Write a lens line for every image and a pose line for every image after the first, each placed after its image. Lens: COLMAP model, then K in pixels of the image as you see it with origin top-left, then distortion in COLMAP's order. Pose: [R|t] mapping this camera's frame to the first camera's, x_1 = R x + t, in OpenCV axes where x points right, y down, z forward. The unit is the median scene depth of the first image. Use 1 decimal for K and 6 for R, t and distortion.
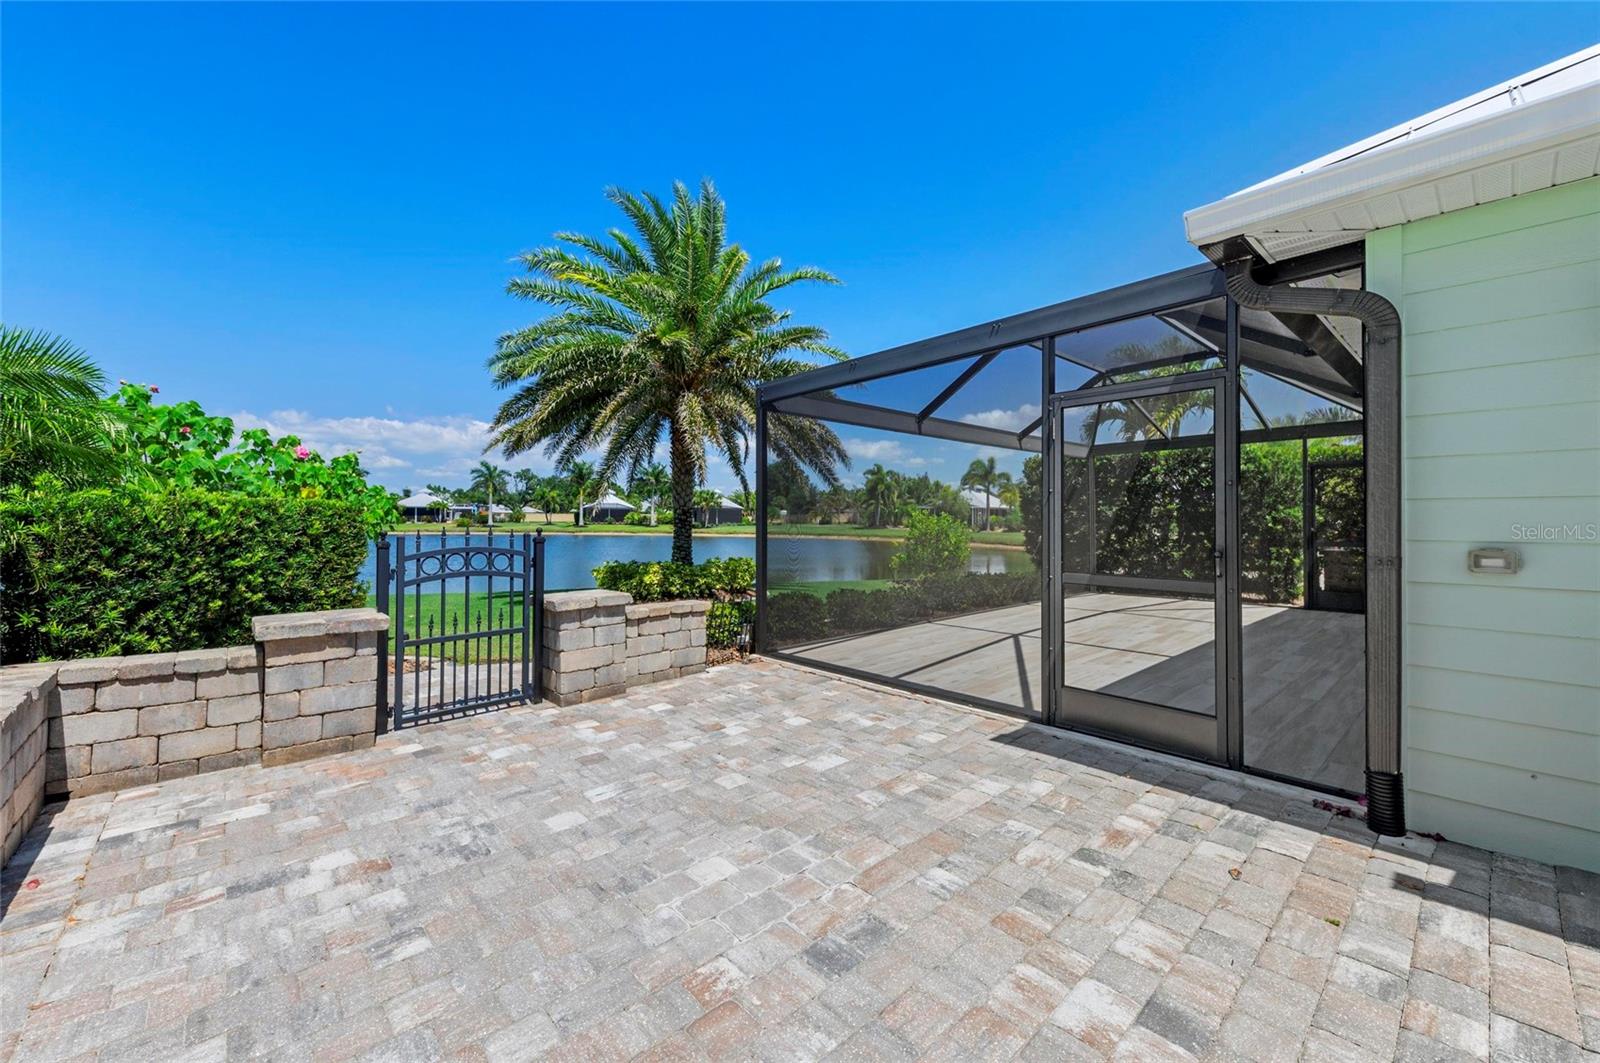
lens RADIAL K [[624.9, 0, 837.4], [0, 624.9, 497.7], [0, 0, 1]] dist [-0.002035, -0.001700]
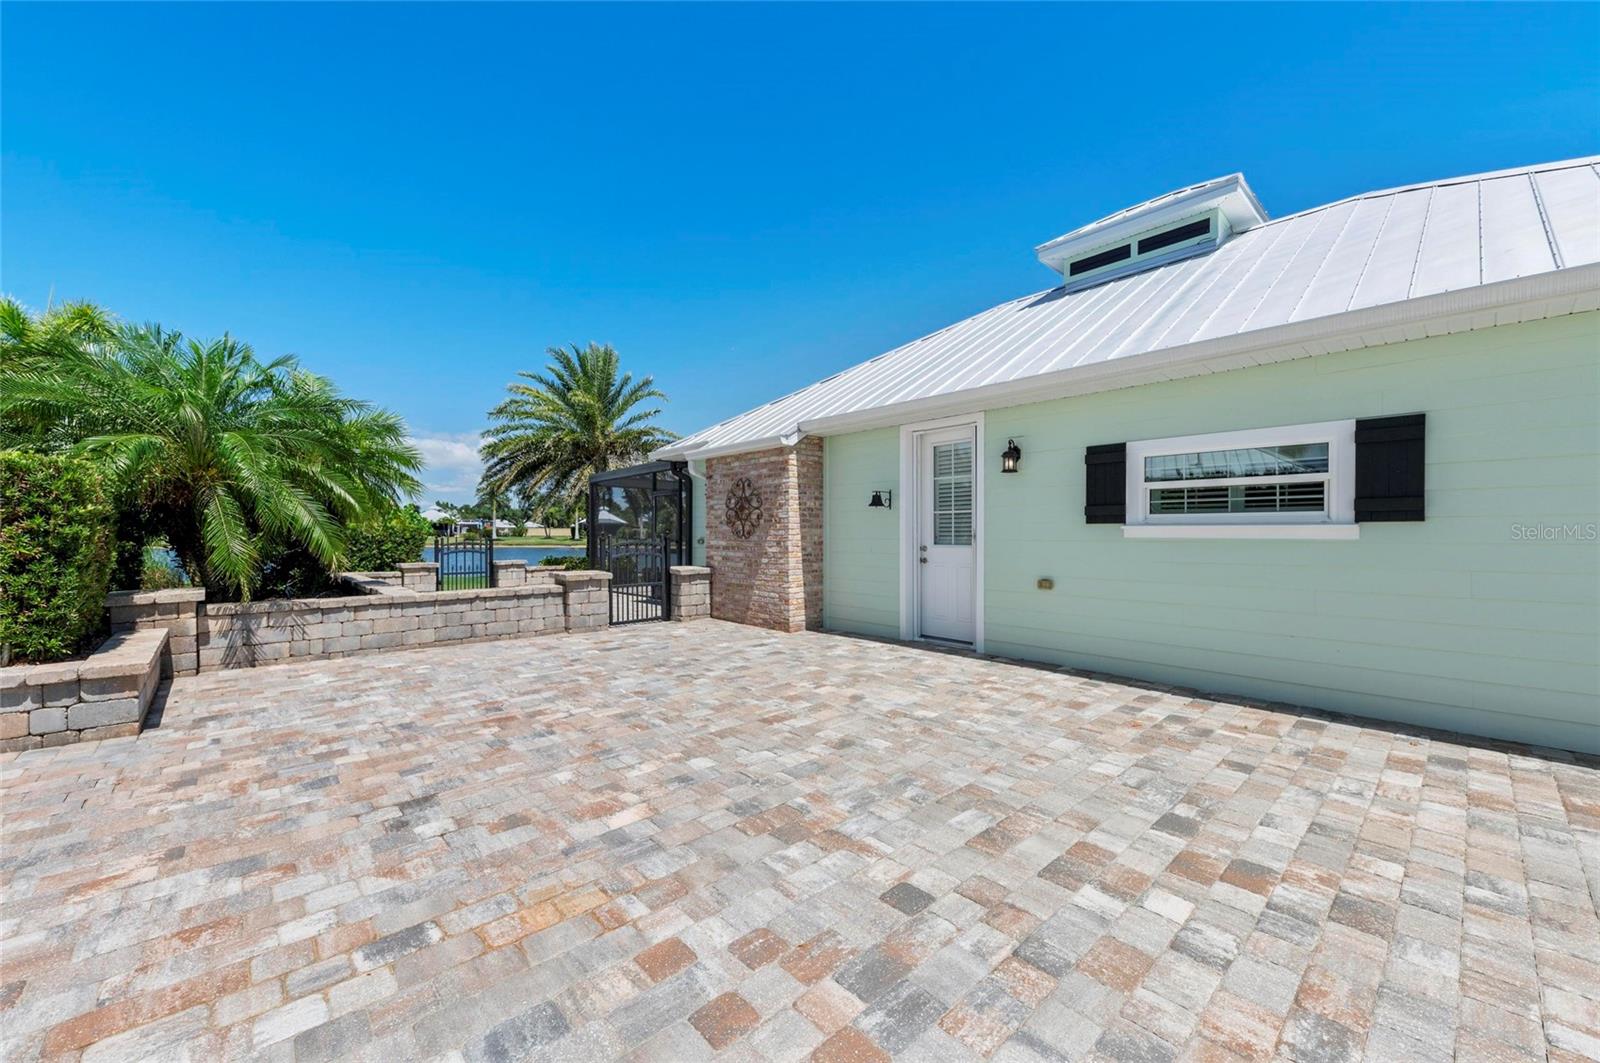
lens RADIAL K [[624.9, 0, 829.6], [0, 624.9, 514.9], [0, 0, 1]] dist [-0.002035, -0.001700]
pose [[0.999837, -0.002604, -0.017893, 1.102986], [0.002701, 0.999982, 0.005353, -0.053669], [0.017879, -0.005401, 0.999826, -1.786810]]
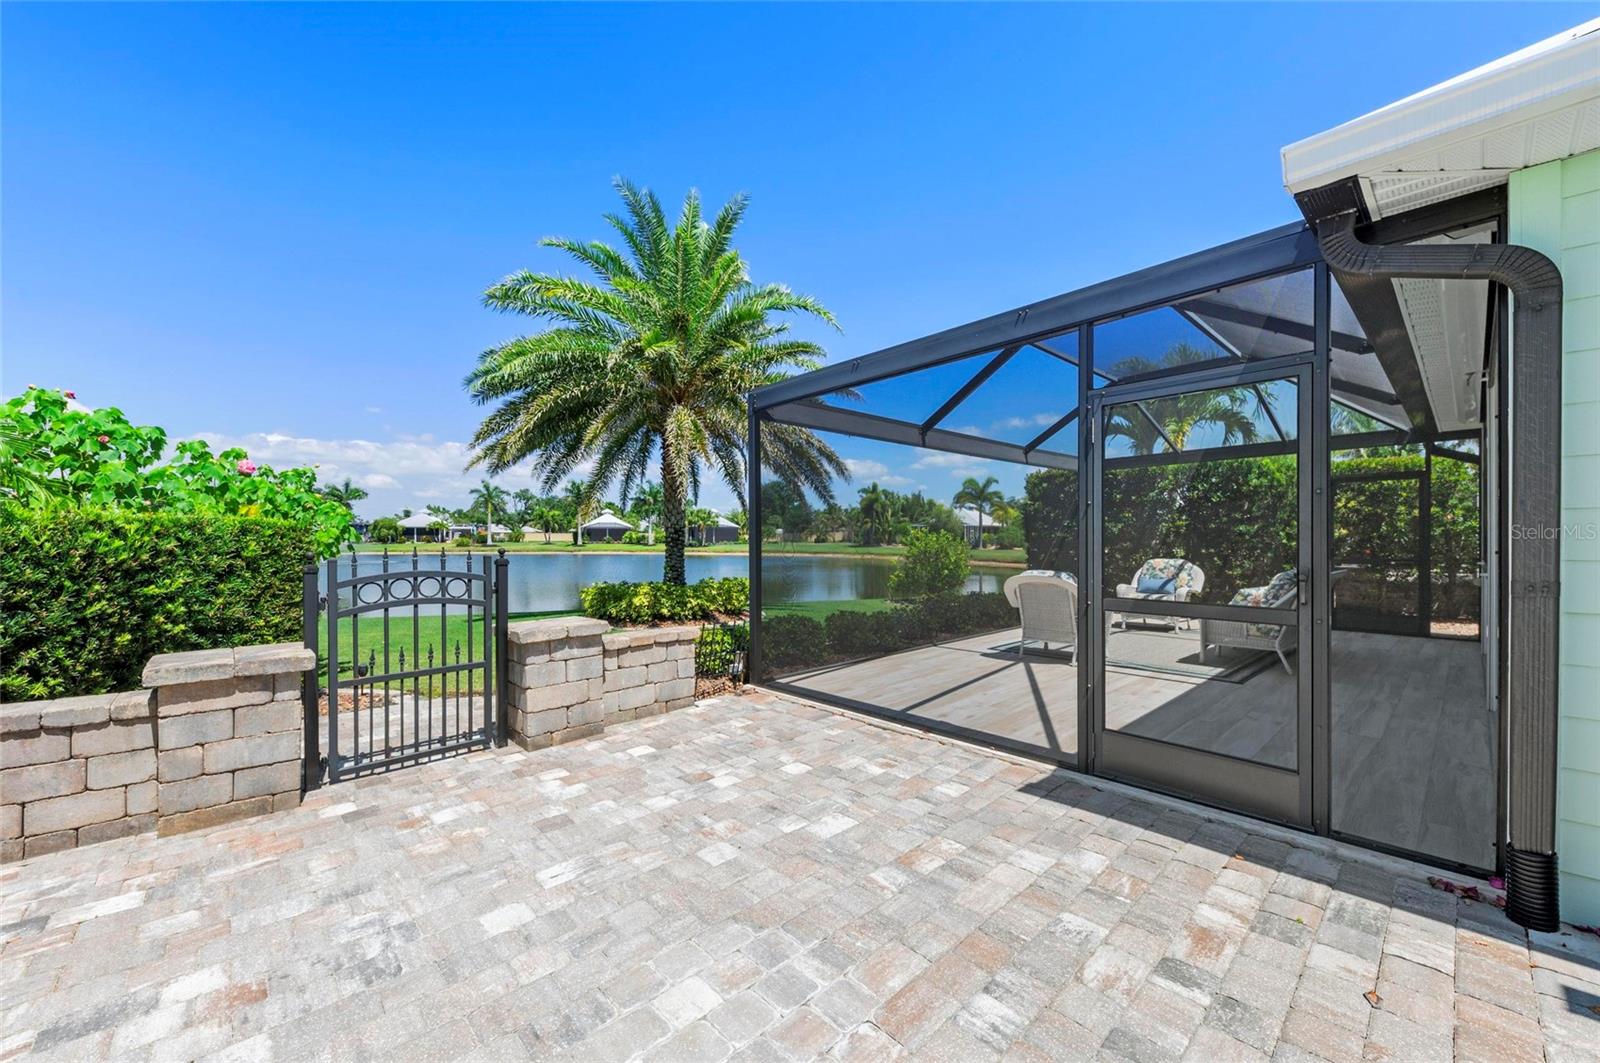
lens RADIAL K [[624.9, 0, 820.8], [0, 624.9, 534.1], [0, 0, 1]] dist [-0.002035, -0.001700]
pose [[0.999758, -0.004439, -0.021528, -0.010473], [0.005058, 0.999573, 0.028781, 0.005452], [0.021391, -0.028883, 0.999354, 0.139759]]
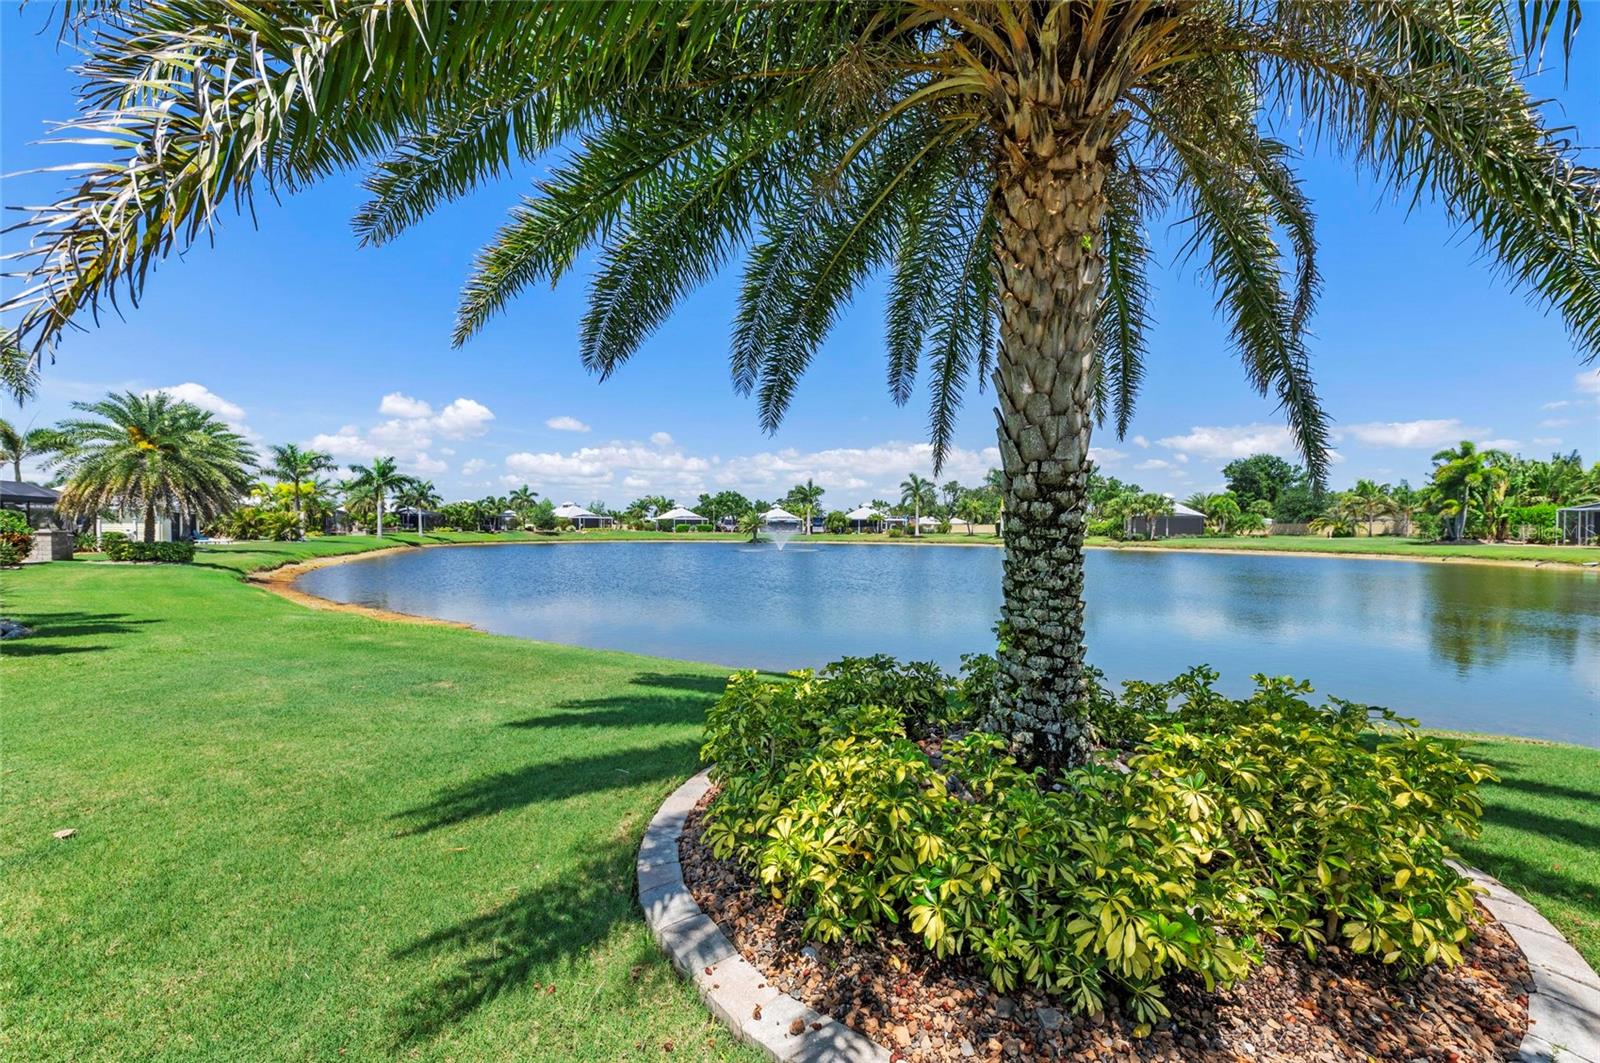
lens RADIAL K [[624.9, 0, 797.0], [0, 624.9, 540.1], [0, 0, 1]] dist [-0.002035, -0.001700]
pose [[0.749369, 0.009080, -0.662090, -0.428446], [0.023795, 0.998891, 0.040631, 0.083504], [0.661725, -0.046202, 0.748322, 2.037462]]
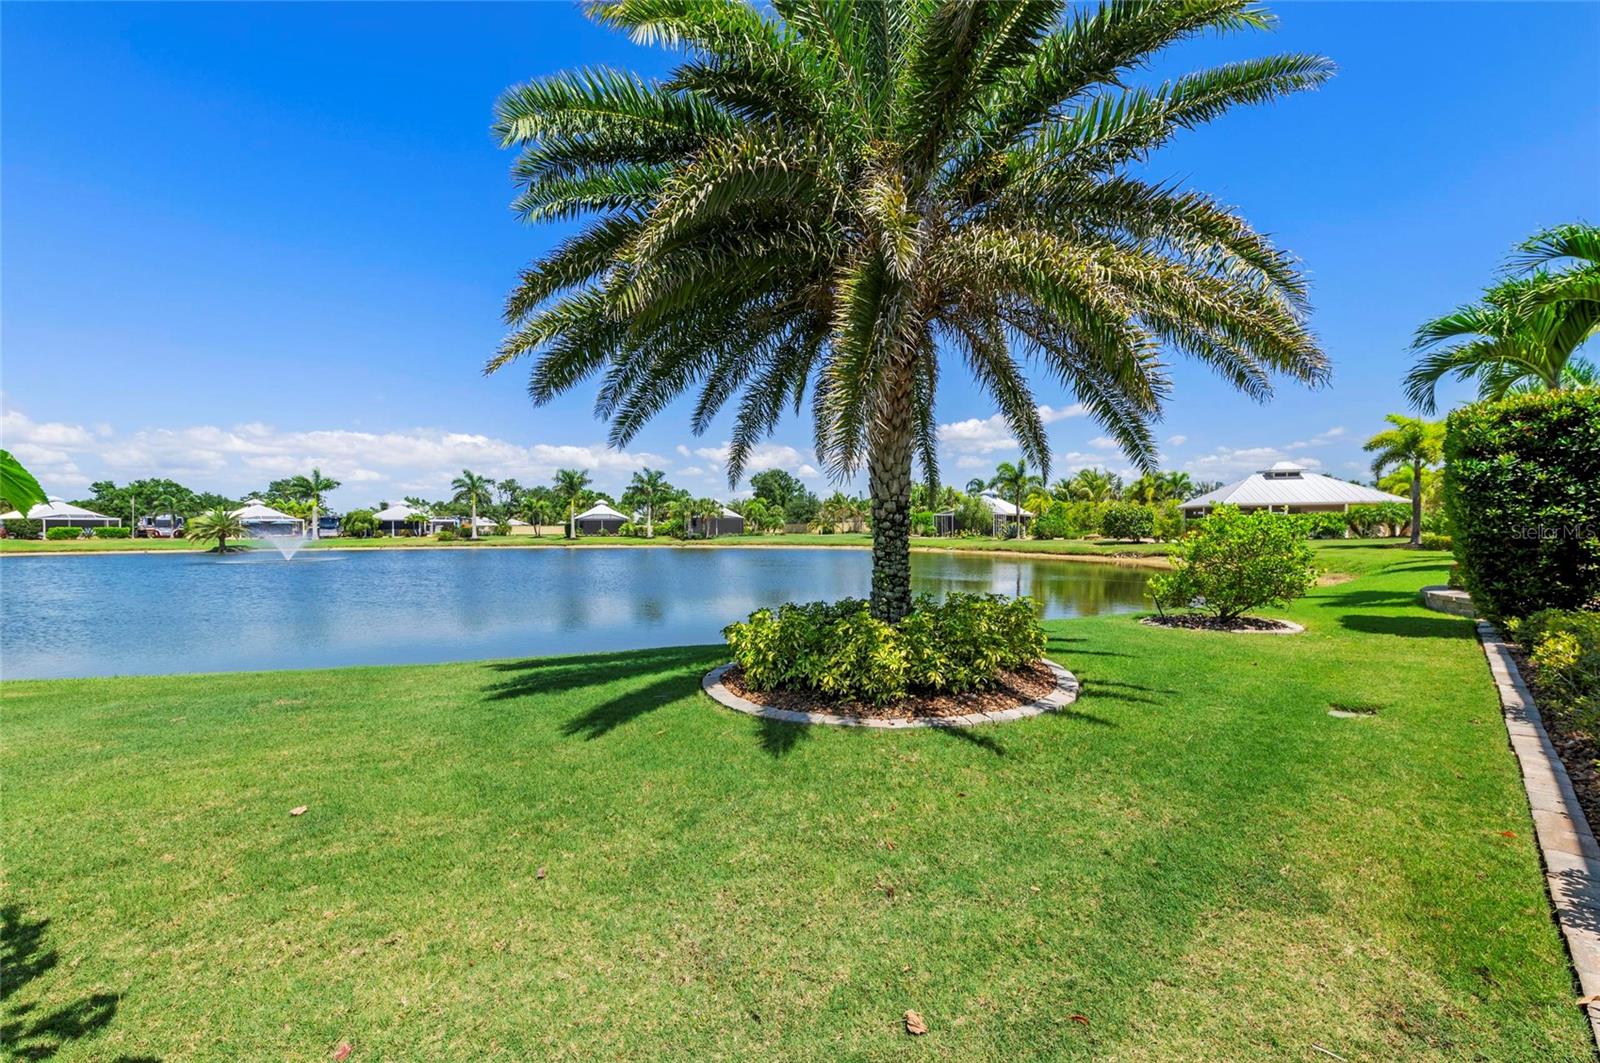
lens RADIAL K [[624.9, 0, 828.6], [0, 624.9, 530.9], [0, 0, 1]] dist [-0.002035, -0.001700]
pose [[0.999869, -0.011099, 0.011767, -0.819692], [0.010650, 0.999237, 0.037577, 0.060927], [-0.012175, -0.037447, 0.999224, 1.343445]]
